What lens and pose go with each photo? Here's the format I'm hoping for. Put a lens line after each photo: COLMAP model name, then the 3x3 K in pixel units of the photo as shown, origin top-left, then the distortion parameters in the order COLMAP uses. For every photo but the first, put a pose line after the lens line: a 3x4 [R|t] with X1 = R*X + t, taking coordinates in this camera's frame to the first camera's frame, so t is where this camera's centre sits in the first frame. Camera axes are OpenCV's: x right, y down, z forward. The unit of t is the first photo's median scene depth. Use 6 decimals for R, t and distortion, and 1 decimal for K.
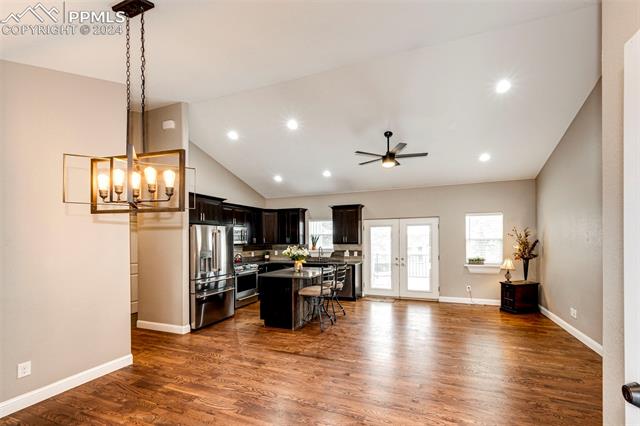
lens RADIAL K [[261.7, 0, 362.6], [0, 261.7, 238.9], [0, 0, 1]] dist [0.002481, 0.000208]
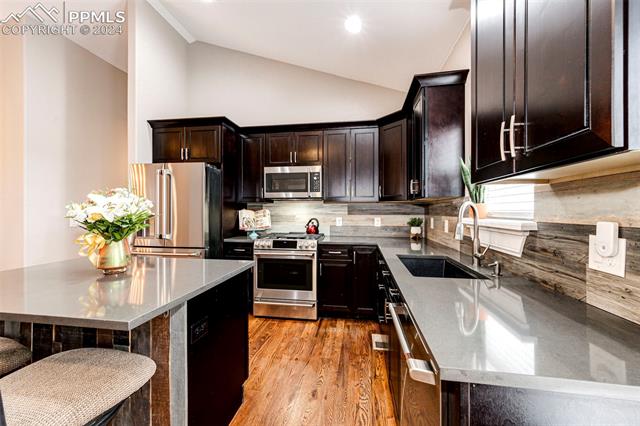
lens RADIAL K [[261.7, 0, 319.7], [0, 261.7, 211.0], [0, 0, 1]] dist [0.002481, 0.000208]
pose [[0.083407, 0.003739, -0.996509, 0.056476], [-0.004158, 0.999986, 0.003404, 0.037701], [0.996507, 0.003859, 0.083422, 0.869765]]
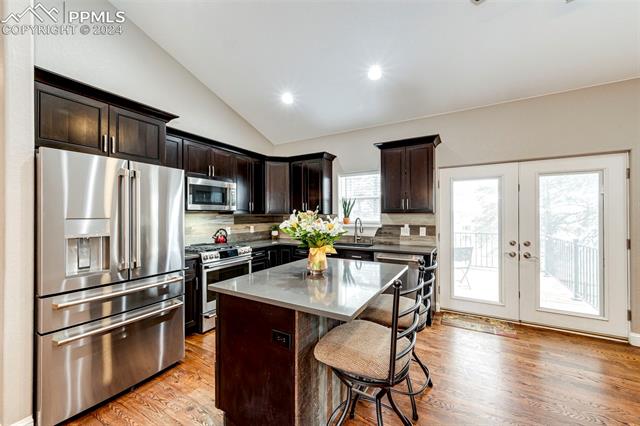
lens RADIAL K [[261.7, 0, 325.1], [0, 261.7, 212.9], [0, 0, 1]] dist [0.002481, 0.000208]
pose [[0.971787, 0.001631, -0.235856, -0.097740], [-0.003327, 0.999971, -0.006792, 0.023220], [0.235838, 0.007385, 0.971764, 0.429591]]
